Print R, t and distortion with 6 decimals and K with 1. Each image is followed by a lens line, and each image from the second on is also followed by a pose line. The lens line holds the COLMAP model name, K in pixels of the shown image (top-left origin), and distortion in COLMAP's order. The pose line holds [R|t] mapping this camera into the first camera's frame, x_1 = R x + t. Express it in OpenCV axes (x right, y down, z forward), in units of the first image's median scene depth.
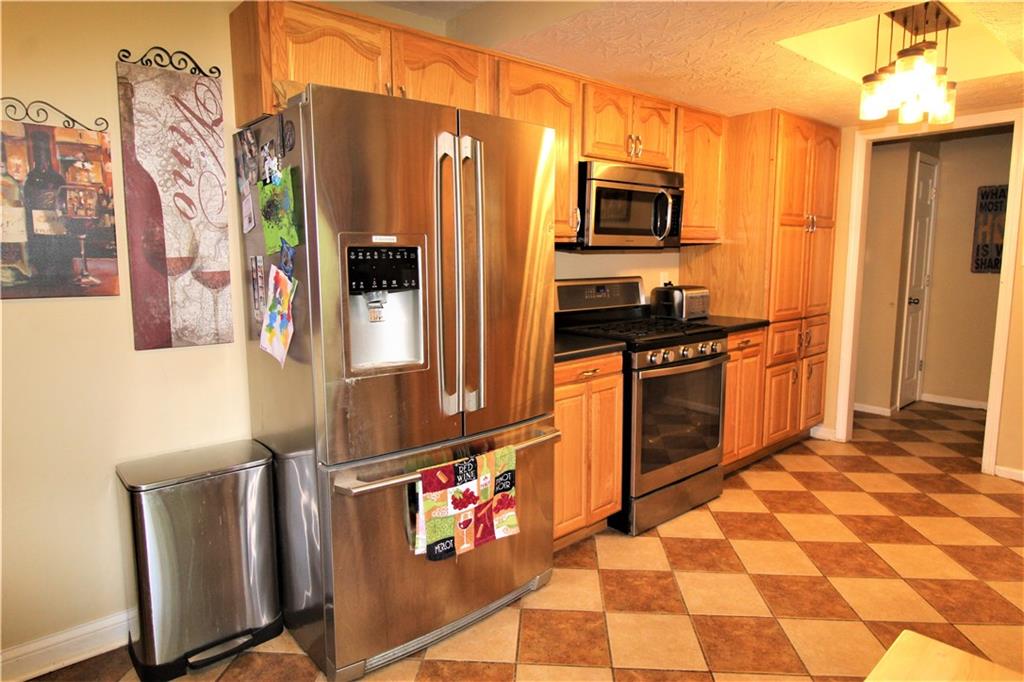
lens RADIAL K [[620.8, 0, 511.9], [0, 620.8, 337.7], [0, 0, 1]] dist [-0.002318, -0.001056]
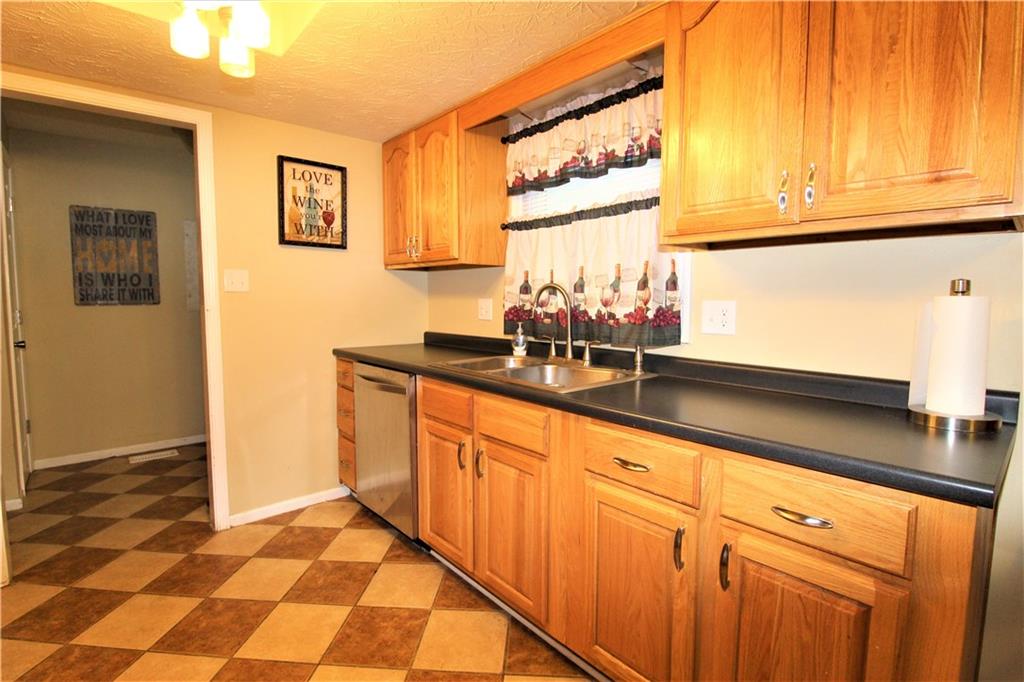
lens RADIAL K [[479.3, 0, 510.4], [0, 479.3, 341.7], [0, 0, 1]] dist [-0.014076, -0.000765]
pose [[-0.002785, -0.079444, 0.996835, 0.089257], [0.123263, 0.989210, 0.079181, -0.034204], [-0.992370, 0.123094, 0.007038, 0.420840]]
